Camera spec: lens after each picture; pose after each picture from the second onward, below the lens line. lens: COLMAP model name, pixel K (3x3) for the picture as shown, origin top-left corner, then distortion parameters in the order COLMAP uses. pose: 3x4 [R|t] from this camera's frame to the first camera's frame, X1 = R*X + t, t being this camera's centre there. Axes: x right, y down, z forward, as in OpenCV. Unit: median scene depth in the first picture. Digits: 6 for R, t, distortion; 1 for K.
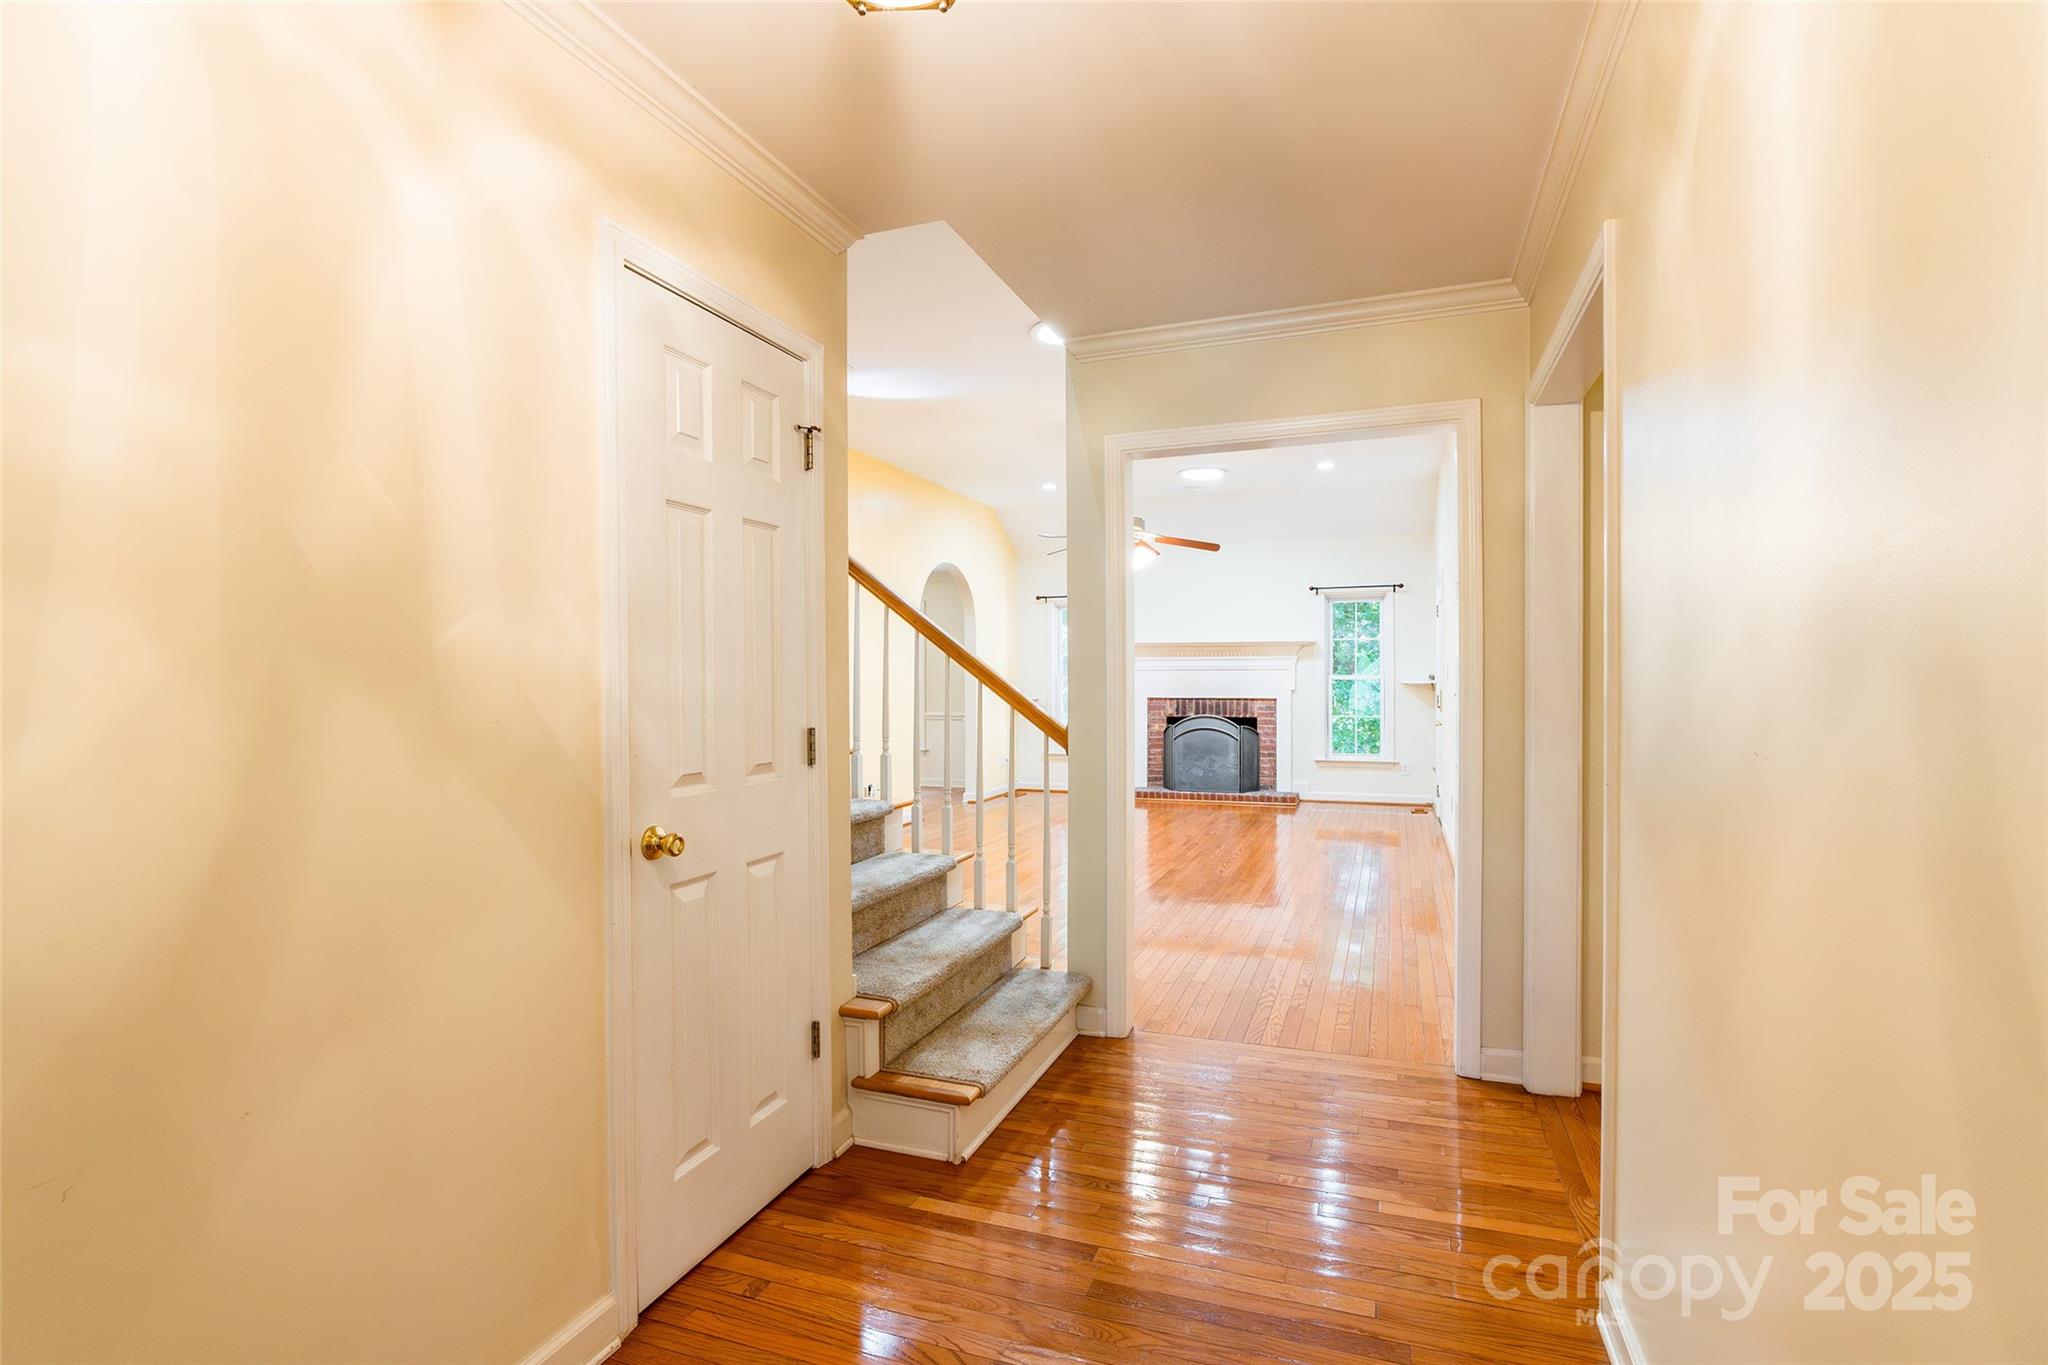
lens RADIAL K [[974.6, 0, 1024.0], [0, 974.6, 682.5], [0, 0, 1]] dist [-0.000174, 0.000007]
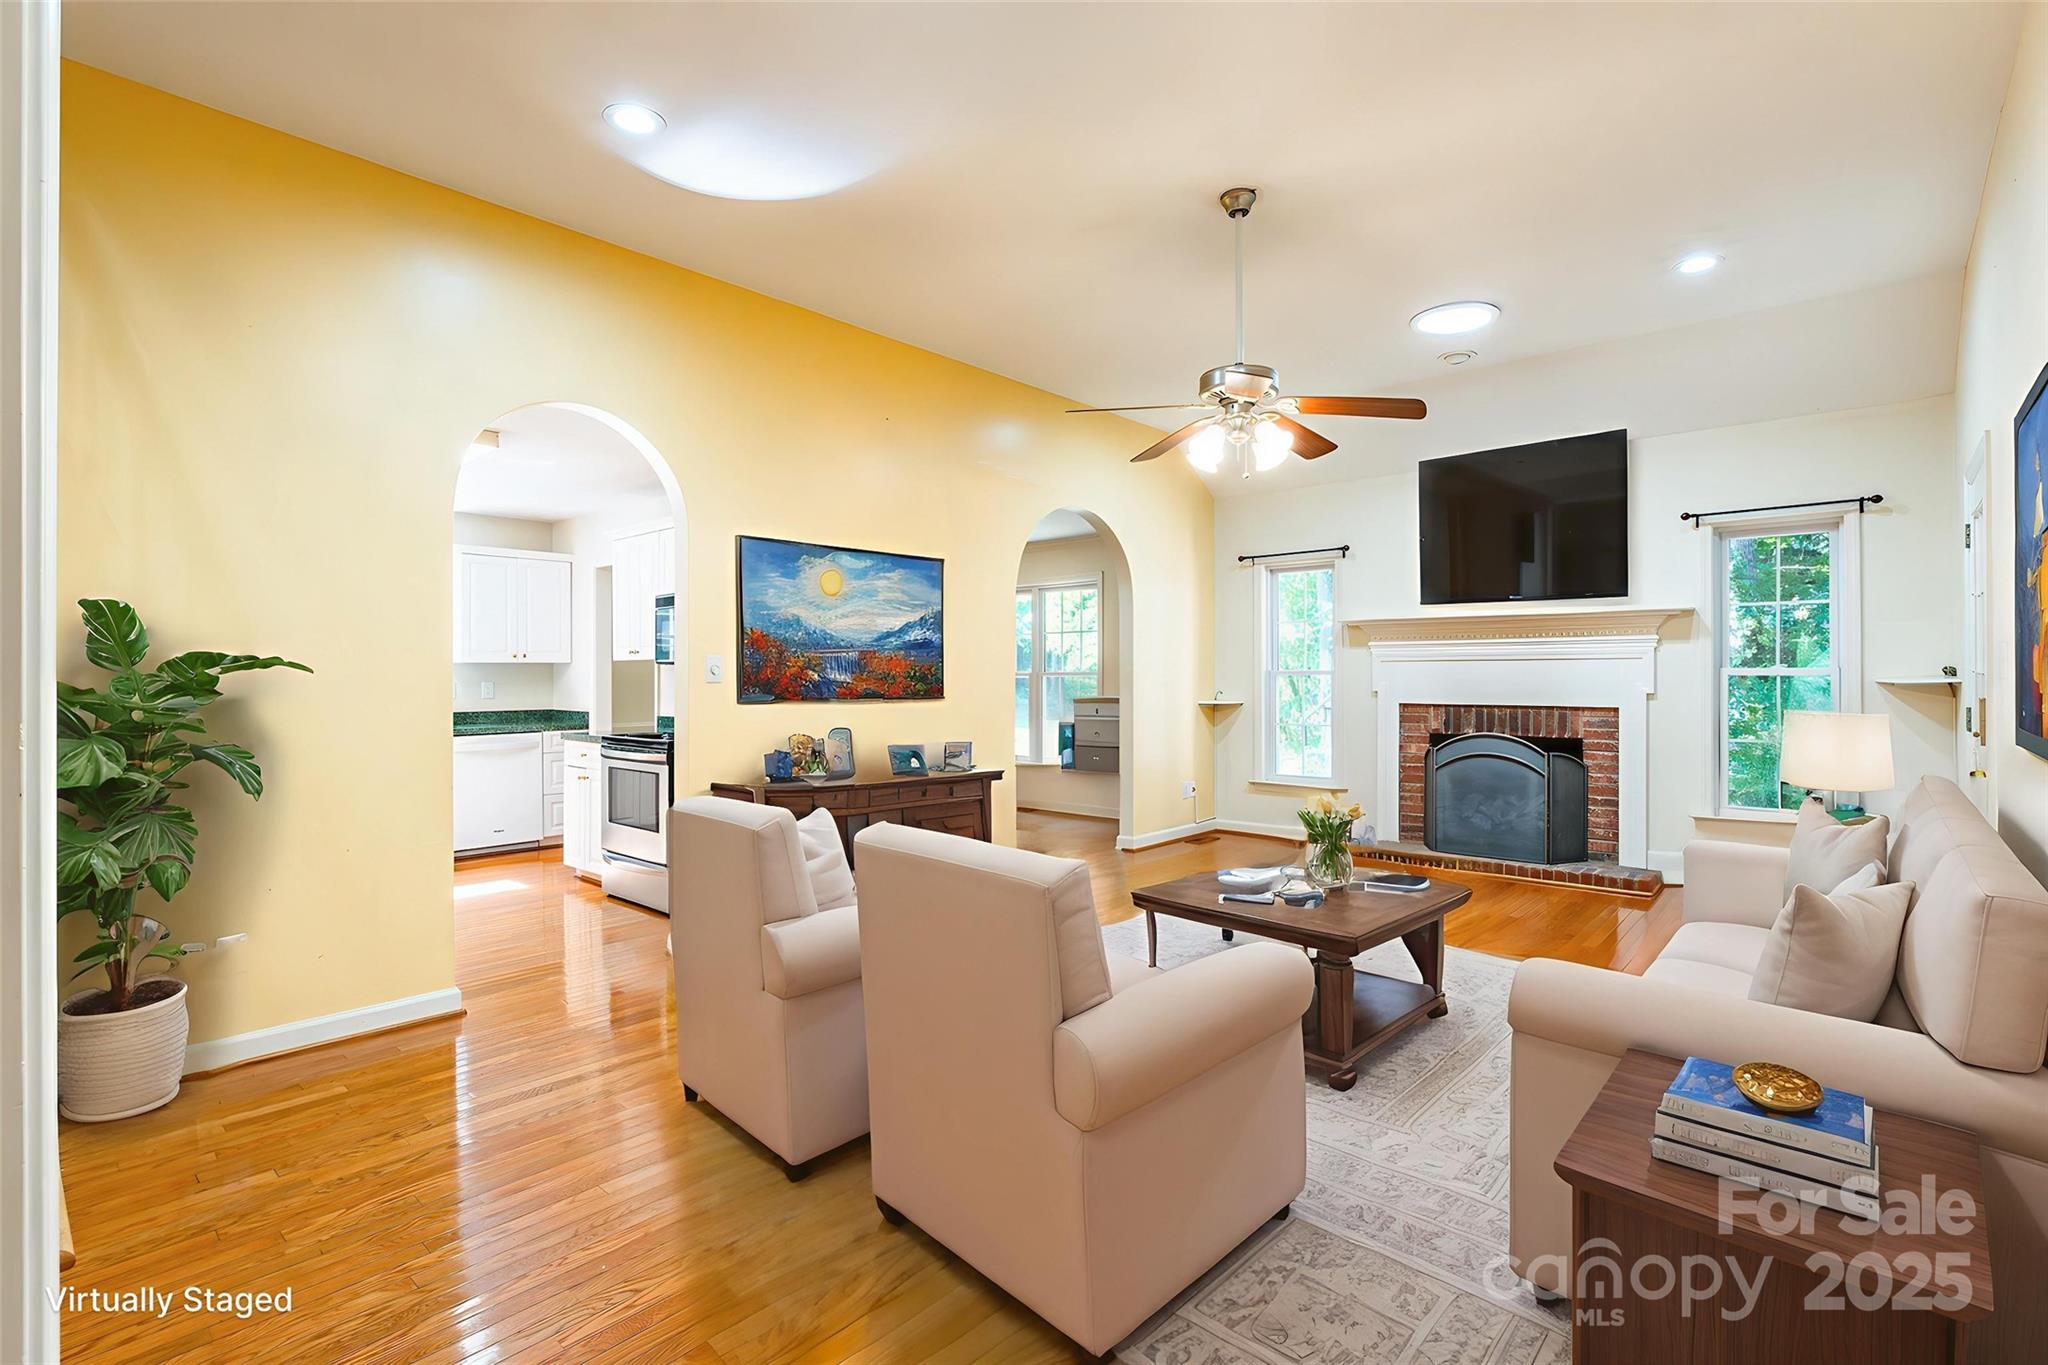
lens RADIAL K [[937.6, 0, 1072.3], [0, 937.6, 673.8], [0, 0, 1]] dist [-0.000530, 0.000085]
pose [[0.942748, 0.000379, -0.333506, 0.135856], [-0.003226, 0.999963, -0.007984, 0.001471], [0.333491, 0.008603, 0.942714, 0.351991]]
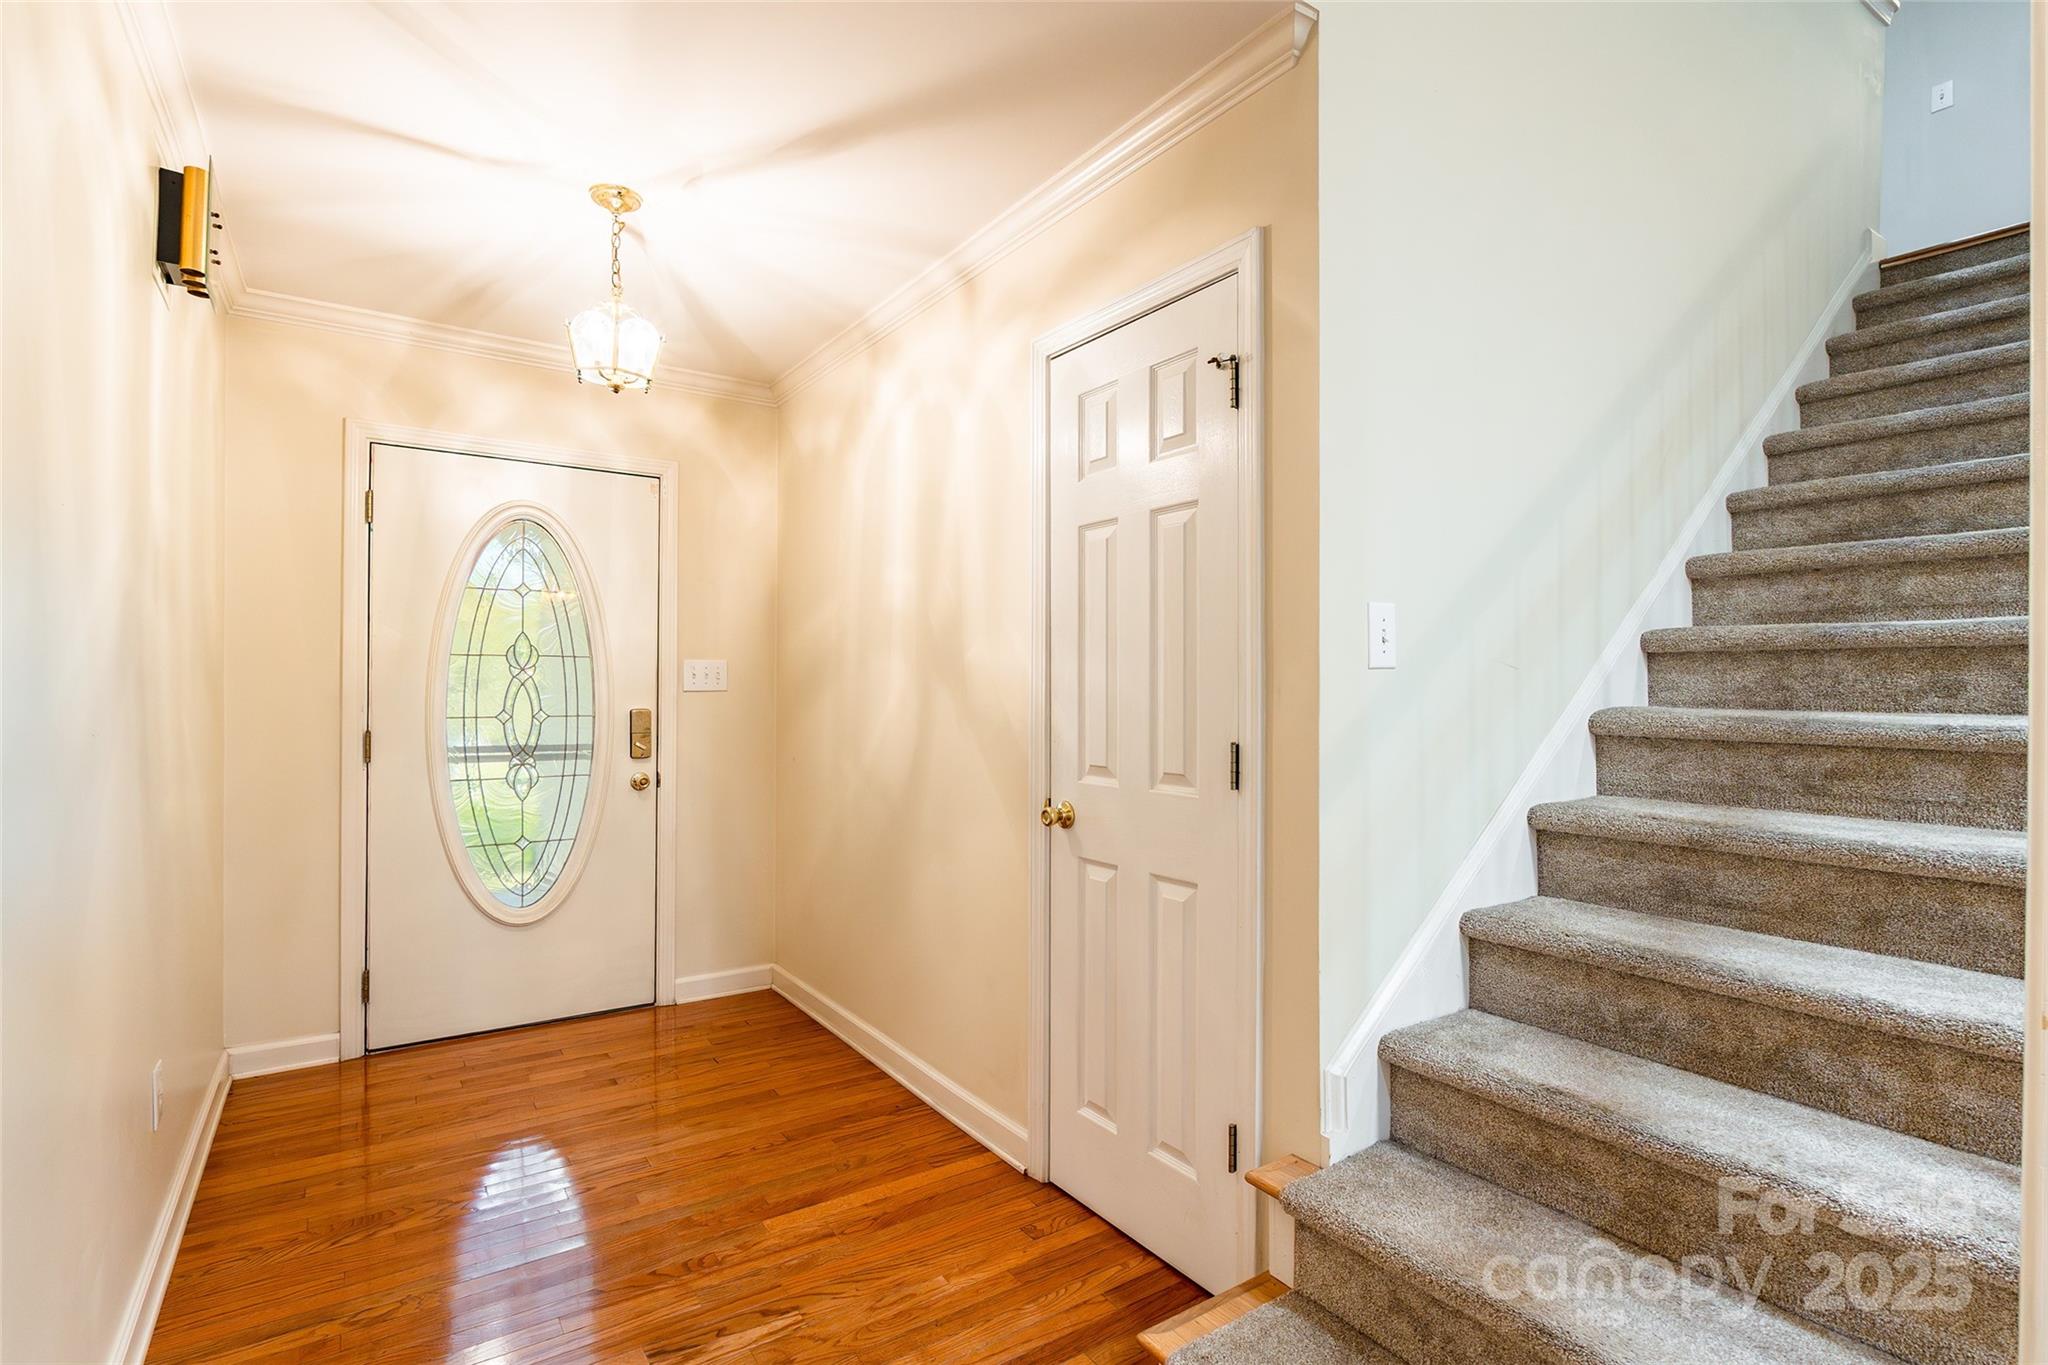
lens RADIAL K [[990.7, 0, 1024.0], [0, 990.7, 682.5], [0, 0, 1]] dist [-0.003723, -0.000253]
pose [[-0.578891, 0.001097, -0.815404, 0.593909], [0.000425, 0.999999, 0.001044, -0.001788], [0.815405, 0.000258, -0.578891, 1.511398]]
